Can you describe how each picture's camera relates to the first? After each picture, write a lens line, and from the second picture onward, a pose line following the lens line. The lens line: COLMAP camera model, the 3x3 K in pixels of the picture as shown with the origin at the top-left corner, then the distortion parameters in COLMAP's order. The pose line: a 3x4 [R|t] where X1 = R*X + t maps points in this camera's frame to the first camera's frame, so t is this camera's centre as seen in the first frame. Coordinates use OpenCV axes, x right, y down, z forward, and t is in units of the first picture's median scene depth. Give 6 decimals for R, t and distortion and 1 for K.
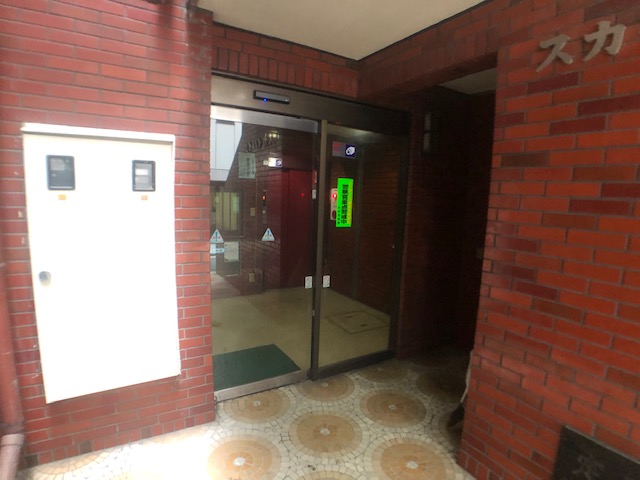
lens RADIAL K [[344.3, 0, 321.9], [0, 344.3, 238.7], [0, 0, 1]] dist [-0.091462, 0.020497]
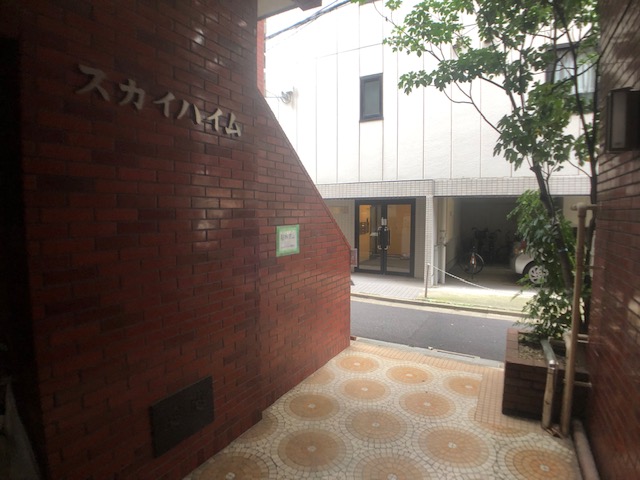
lens RADIAL K [[344.3, 0, 321.9], [0, 344.3, 238.7], [0, 0, 1]] dist [-0.091462, 0.020497]
pose [[-0.488384, -0.103213, 0.866503, -0.443208], [0.103195, 0.979181, 0.174798, -0.140436], [-0.866505, 0.174787, -0.467566, 0.686336]]
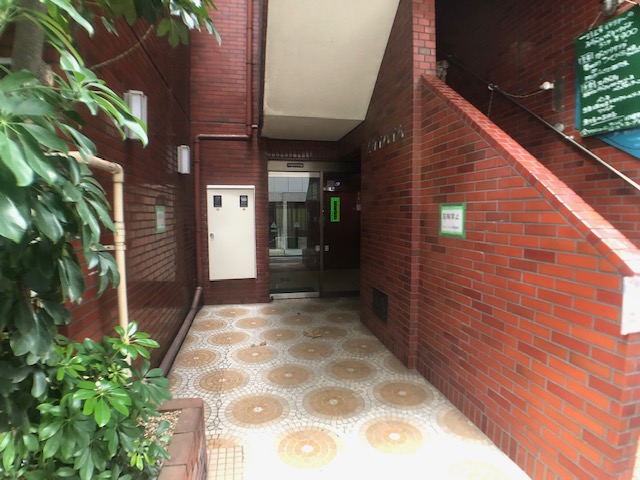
lens RADIAL K [[344.3, 0, 321.9], [0, 344.3, 238.7], [0, 0, 1]] dist [-0.091462, 0.020497]
pose [[0.940506, -0.018730, -0.339260, 1.113334], [-0.003747, 0.997847, -0.065478, 0.329149], [0.339756, 0.062854, 0.938411, -1.530490]]
